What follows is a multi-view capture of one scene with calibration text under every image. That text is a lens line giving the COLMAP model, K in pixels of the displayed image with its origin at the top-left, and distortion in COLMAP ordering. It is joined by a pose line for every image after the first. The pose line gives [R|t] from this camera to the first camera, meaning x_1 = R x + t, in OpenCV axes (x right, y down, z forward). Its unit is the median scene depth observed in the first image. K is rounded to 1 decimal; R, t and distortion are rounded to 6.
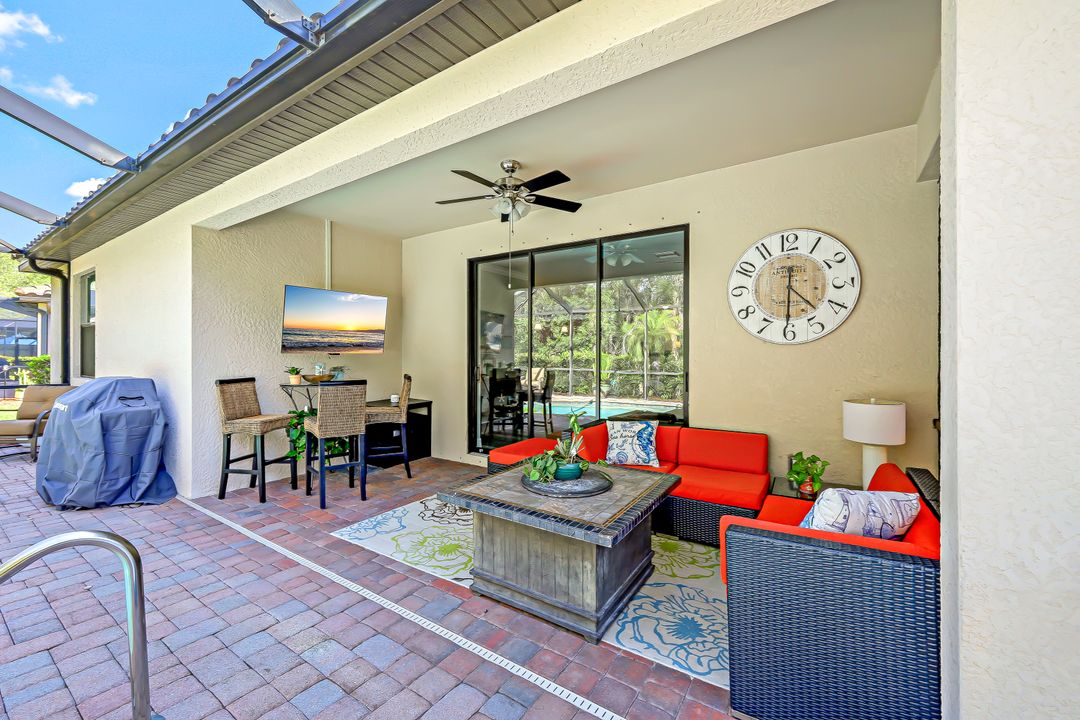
lens RADIAL K [[438.0, 0, 548.9], [0, 438.0, 356.3], [0, 0, 1]] dist [-0.001792, 0.000217]
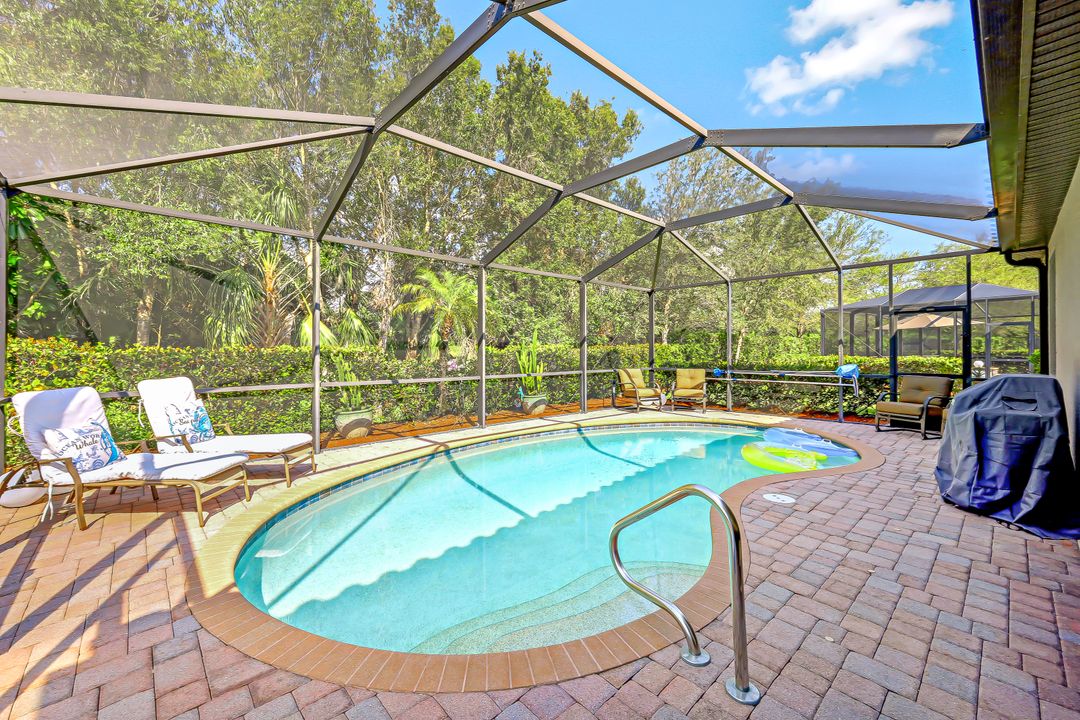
lens RADIAL K [[438.0, 0, 546.0], [0, 438.0, 349.7], [0, 0, 1]] dist [-0.001792, 0.000217]
pose [[-0.236630, -0.006699, -0.971577, 0.087384], [-0.005567, 0.999969, -0.005539, 0.007756], [0.971584, 0.004098, -0.236660, 0.309202]]
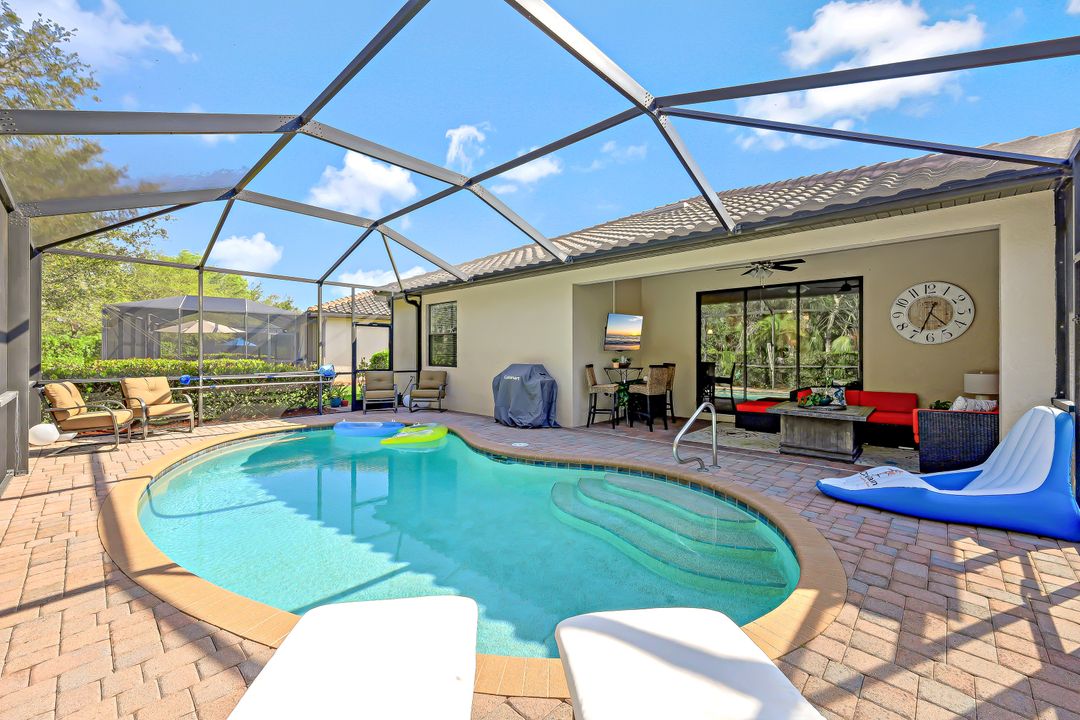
lens RADIAL K [[438.0, 0, 539.8], [0, 438.0, 356.1], [0, 0, 1]] dist [-0.001792, 0.000217]
pose [[0.985279, -0.002705, -0.170933, -0.799683], [0.003662, 0.999979, 0.005283, 0.007415], [0.170915, -0.005831, 0.985269, -1.161045]]
